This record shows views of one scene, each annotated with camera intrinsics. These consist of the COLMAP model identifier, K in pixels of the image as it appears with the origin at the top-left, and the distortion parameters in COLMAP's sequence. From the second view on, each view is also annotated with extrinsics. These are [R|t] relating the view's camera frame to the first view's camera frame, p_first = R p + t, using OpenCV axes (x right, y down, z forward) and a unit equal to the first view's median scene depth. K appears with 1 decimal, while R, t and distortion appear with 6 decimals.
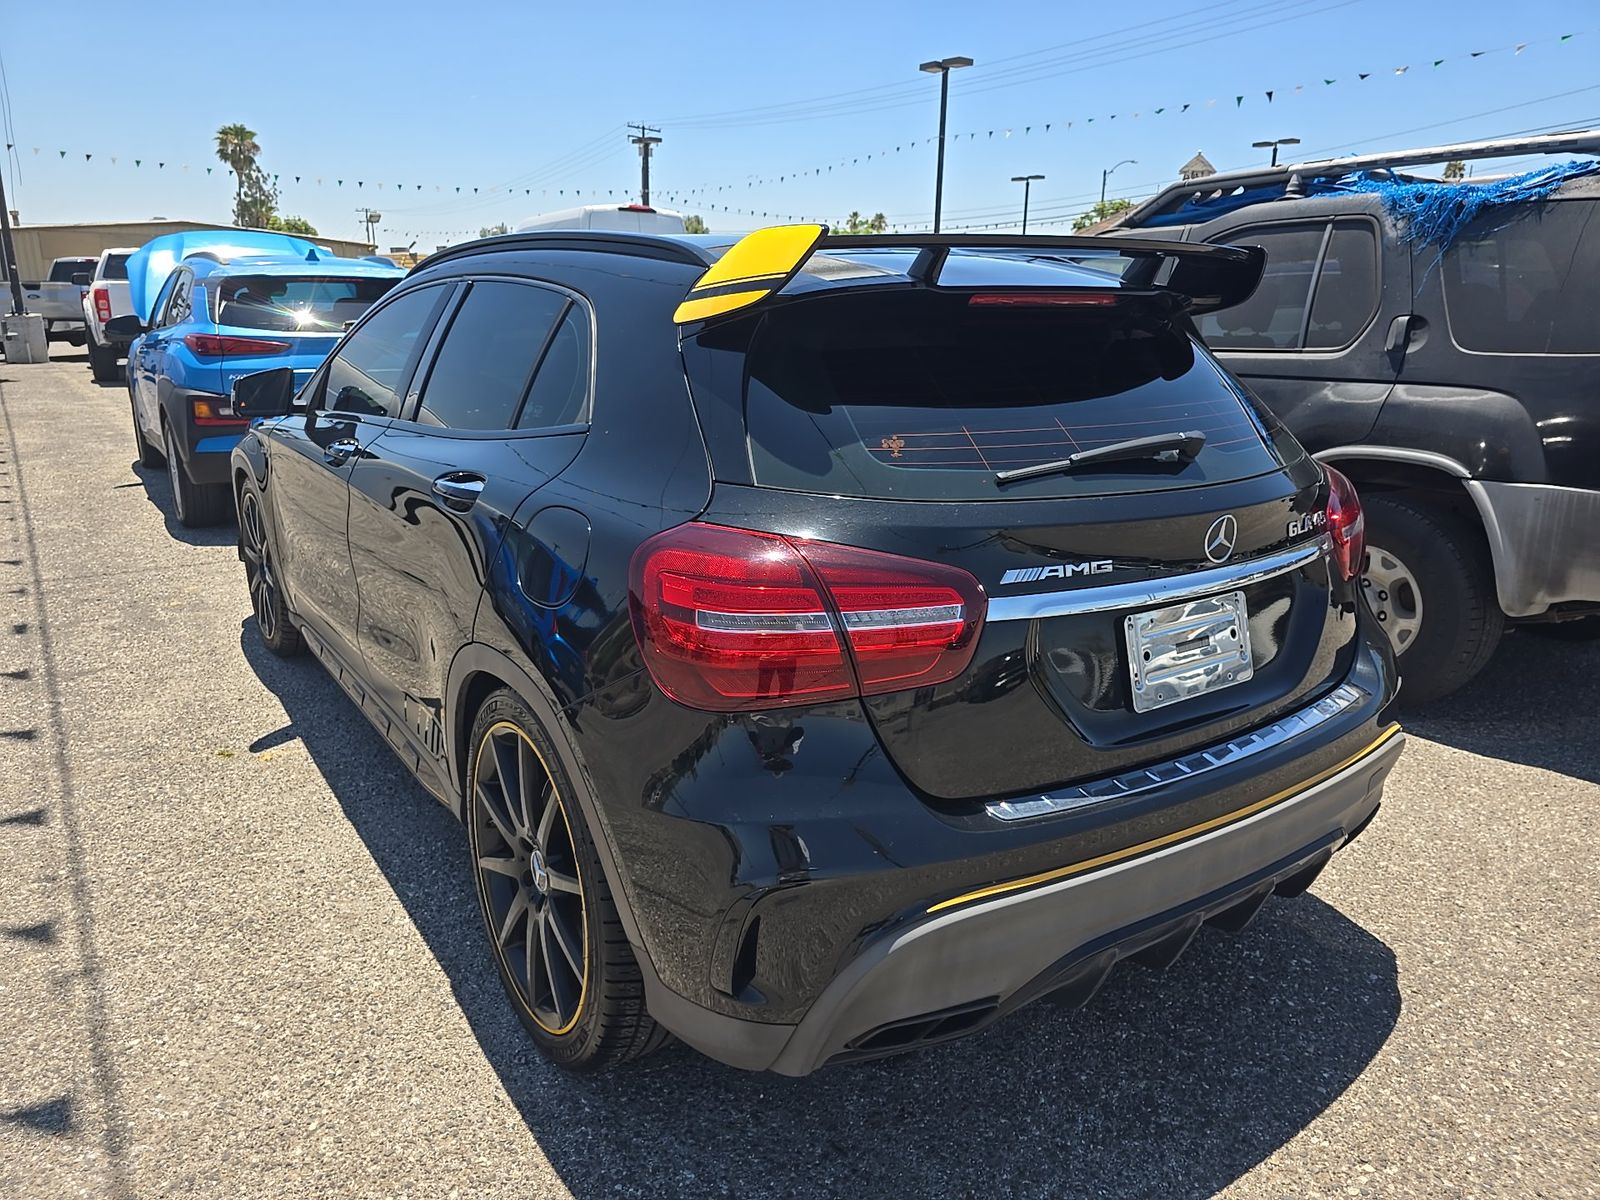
lens RADIAL K [[1100.4, 0, 801.6], [0, 1100.4, 566.3], [0, 0, 1]] dist [0.040057, -0.039430]
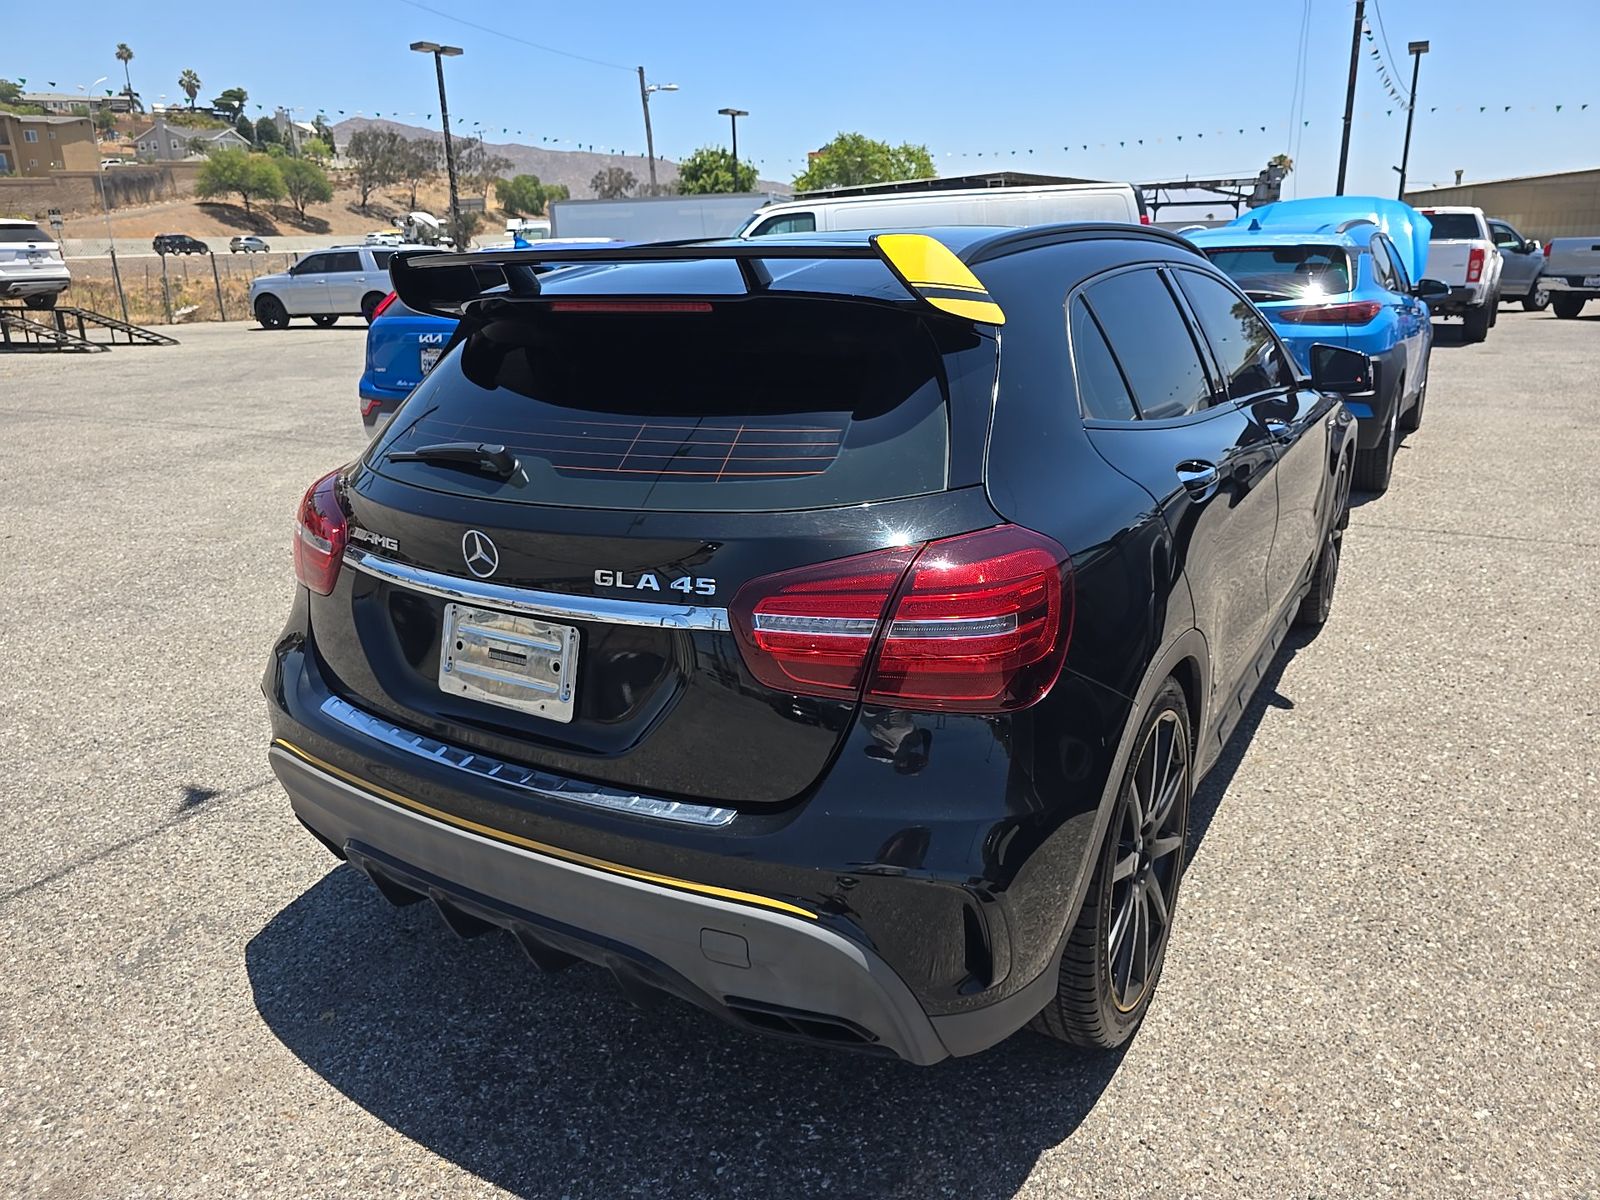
lens RADIAL K [[1100.4, 0, 801.6], [0, 1100.4, 566.3], [0, 0, 1]] dist [0.040057, -0.039430]
pose [[0.398740, 0.222184, -0.889742, 1.487824], [-0.185586, 0.969683, 0.158976, -0.243276], [0.898089, 0.101733, 0.427886, 0.892749]]
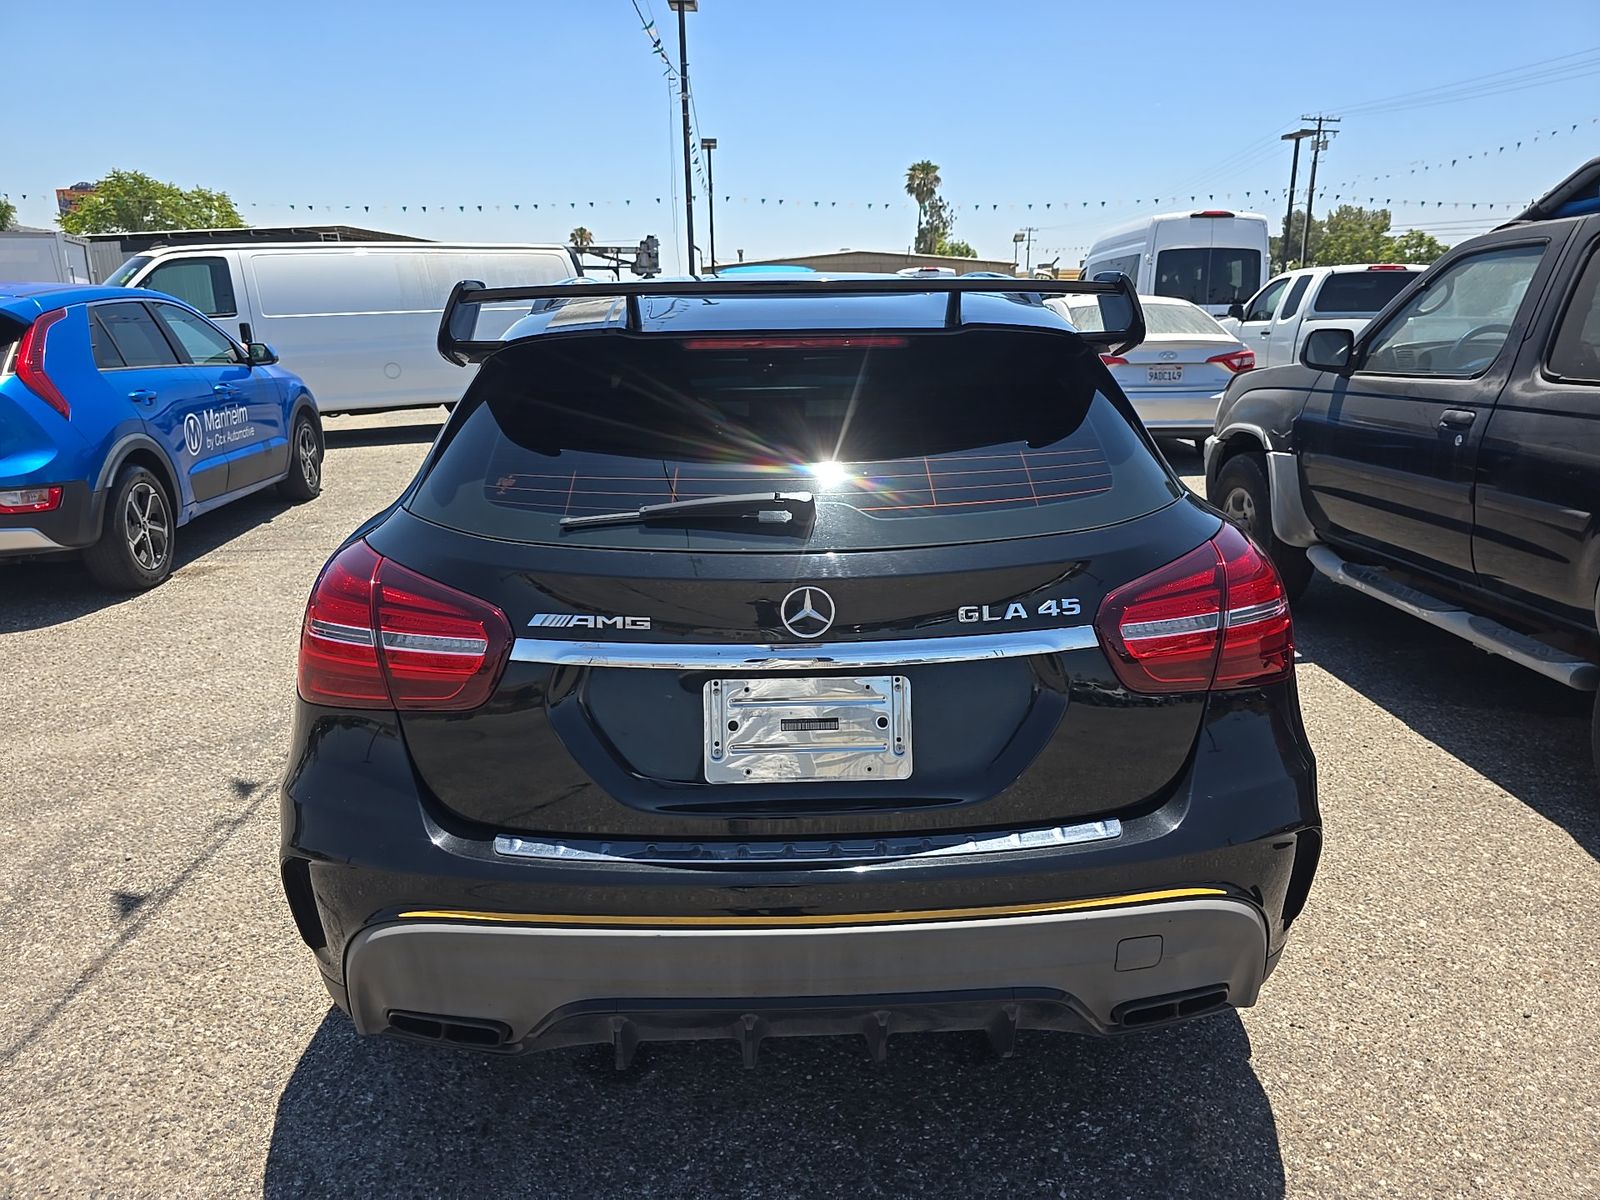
lens RADIAL K [[1100.4, 0, 801.6], [0, 1100.4, 566.3], [0, 0, 1]] dist [0.040057, -0.039430]
pose [[0.841059, 0.101342, -0.531366, 0.906055], [-0.106126, 0.994118, 0.021619, -0.085616], [0.530431, 0.038209, 0.846867, 0.253733]]
